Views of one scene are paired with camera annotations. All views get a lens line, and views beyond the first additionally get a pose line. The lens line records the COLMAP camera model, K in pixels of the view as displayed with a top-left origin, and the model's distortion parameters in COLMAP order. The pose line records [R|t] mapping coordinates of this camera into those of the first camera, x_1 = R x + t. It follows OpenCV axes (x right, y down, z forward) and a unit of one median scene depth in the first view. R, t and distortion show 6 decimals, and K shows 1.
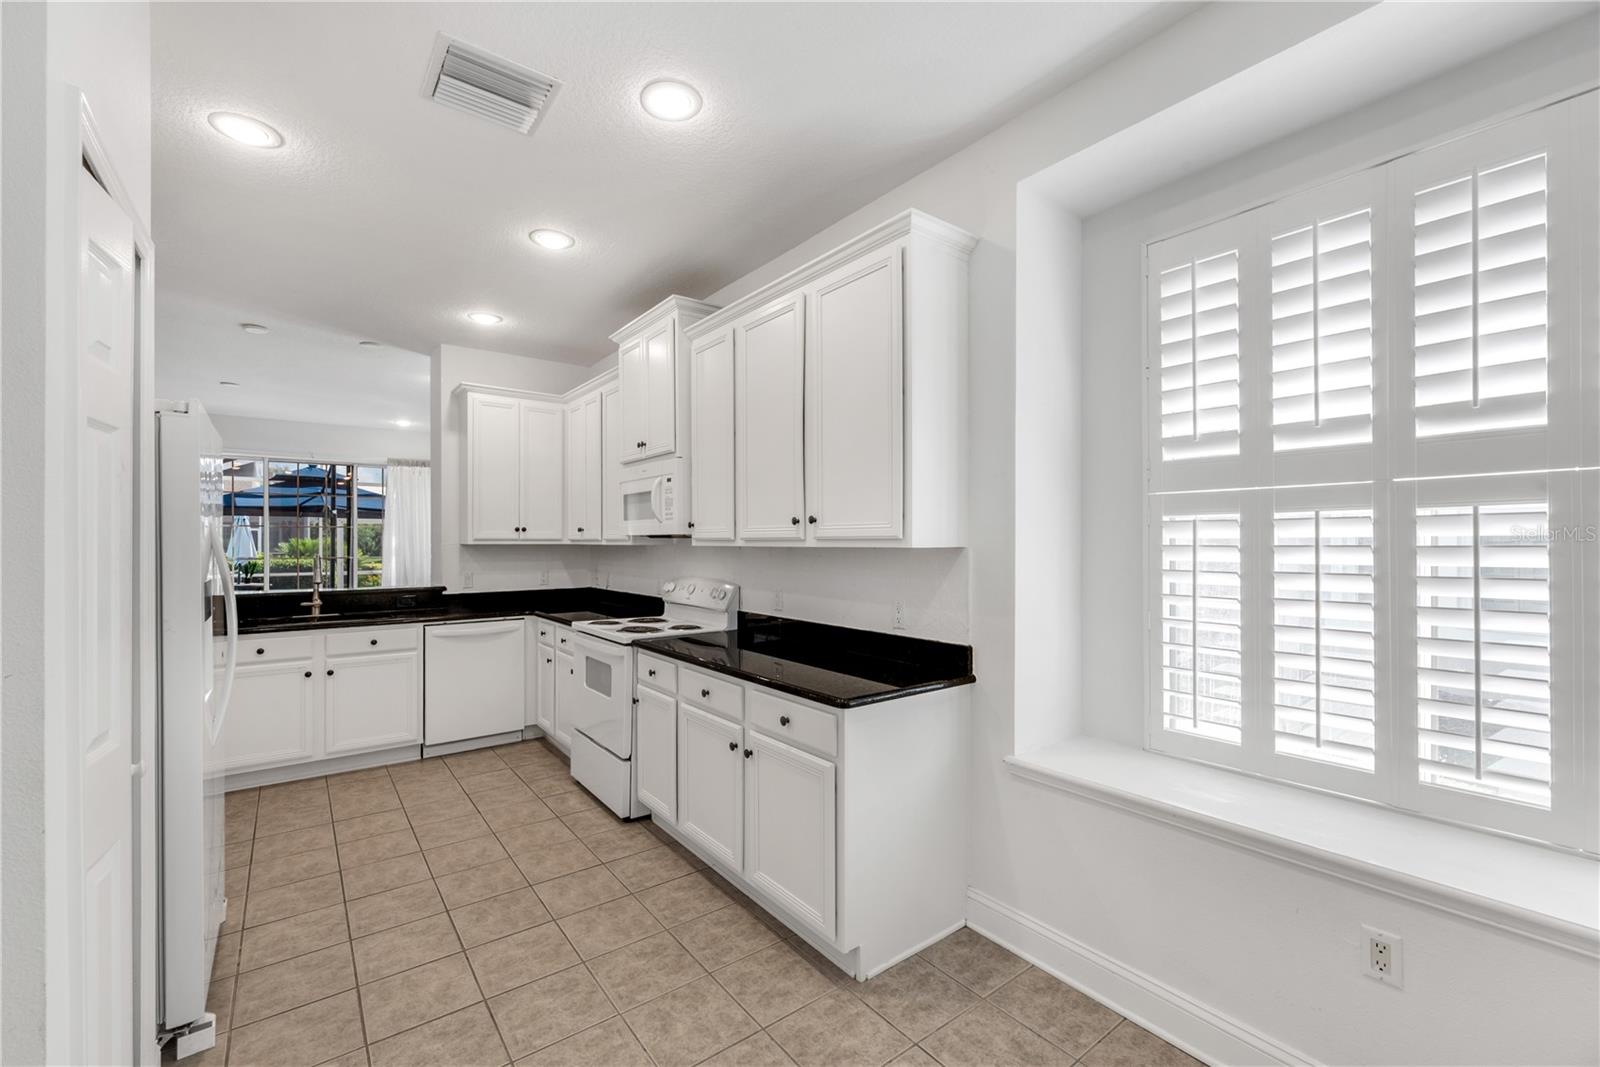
lens RADIAL K [[655.7, 0, 794.5], [0, 655.7, 540.8], [0, 0, 1]] dist [0.002813, -0.000199]
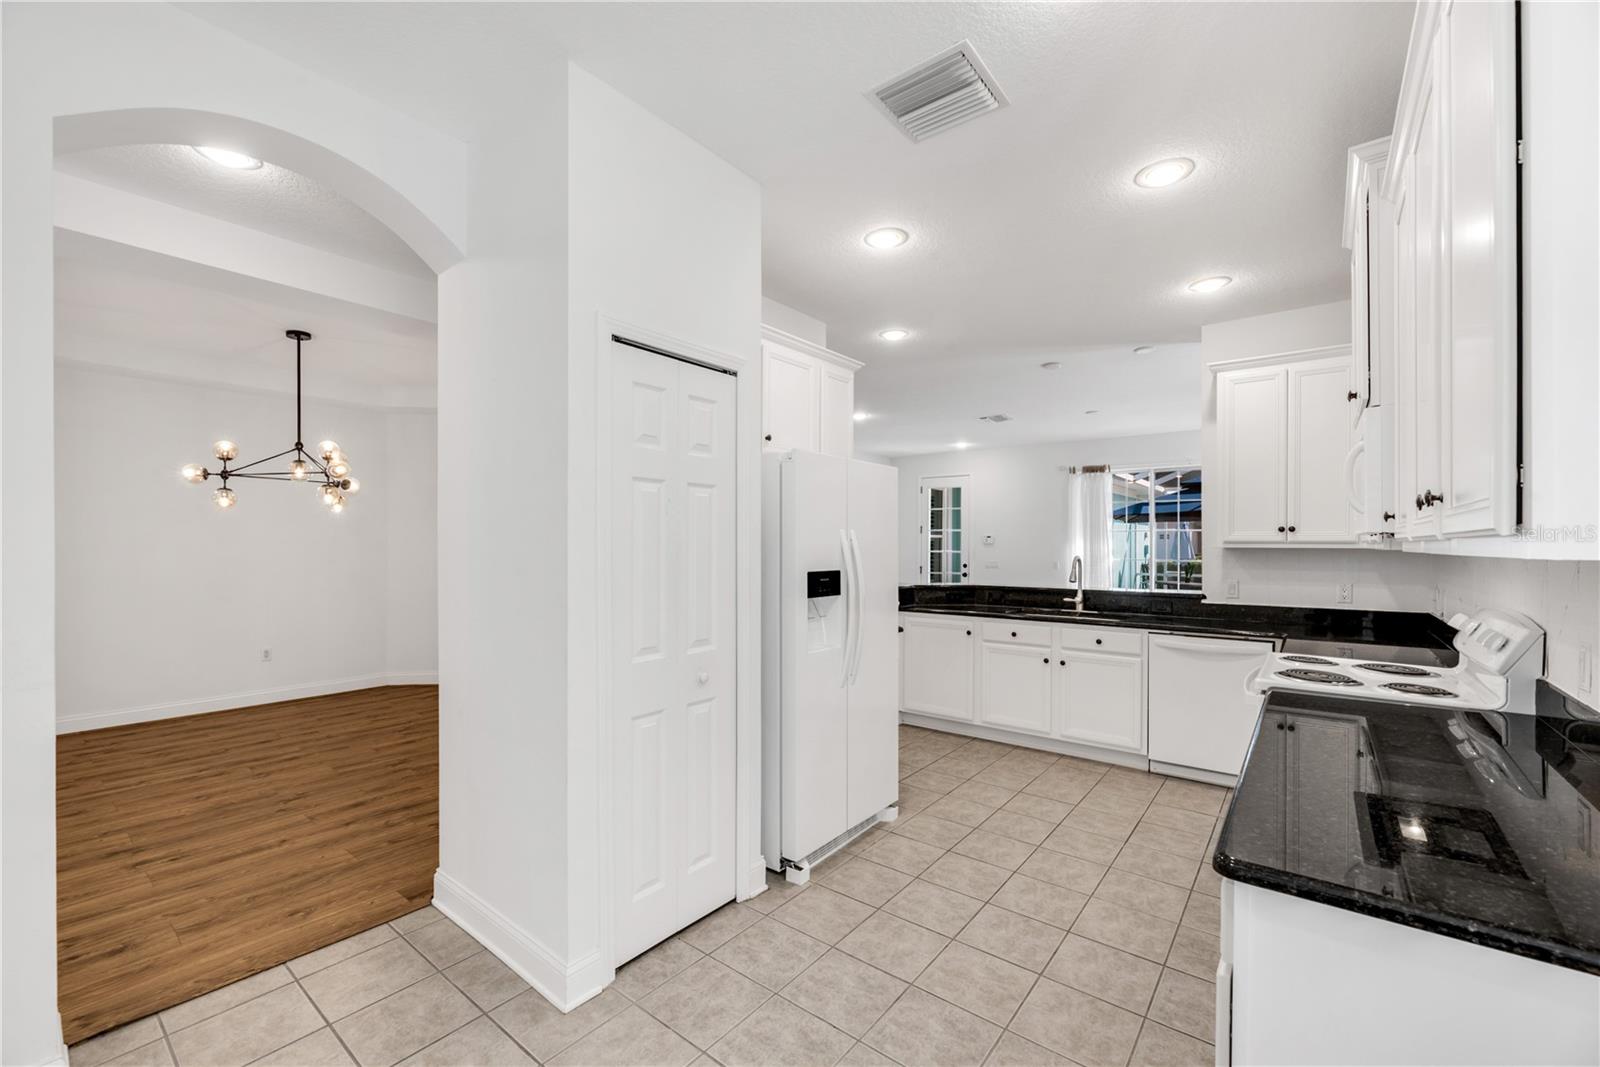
lens RADIAL K [[655.7, 0, 796.4], [0, 655.7, 542.4], [0, 0, 1]] dist [0.002813, -0.000199]
pose [[0.246481, -0.003509, -0.969141, 0.263868], [0.000595, 0.999994, -0.003469, 0.001342], [0.969147, 0.000278, 0.246482, 0.302453]]
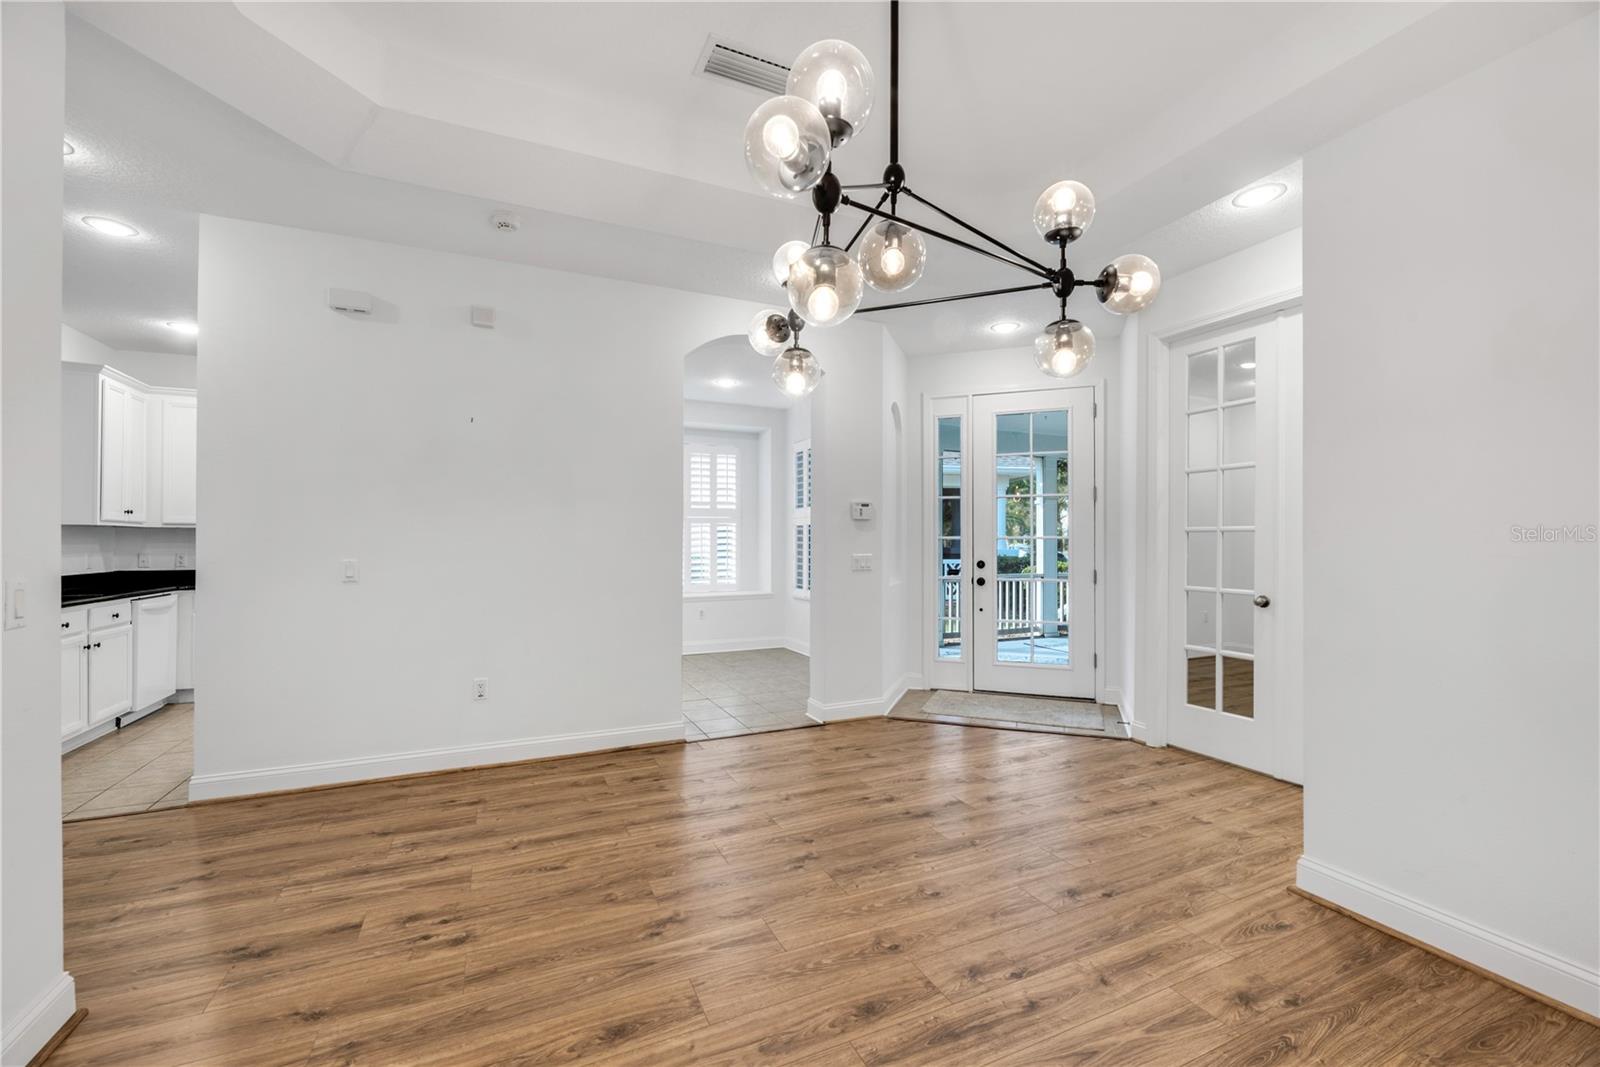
lens RADIAL K [[655.7, 0, 794.3], [0, 655.7, 542.8], [0, 0, 1]] dist [0.002813, -0.000199]
pose [[0.222721, 0.004230, 0.974873, -1.549551], [-0.004221, 0.999985, -0.003375, 0.039691], [-0.974873, -0.003364, 0.222735, -0.323347]]
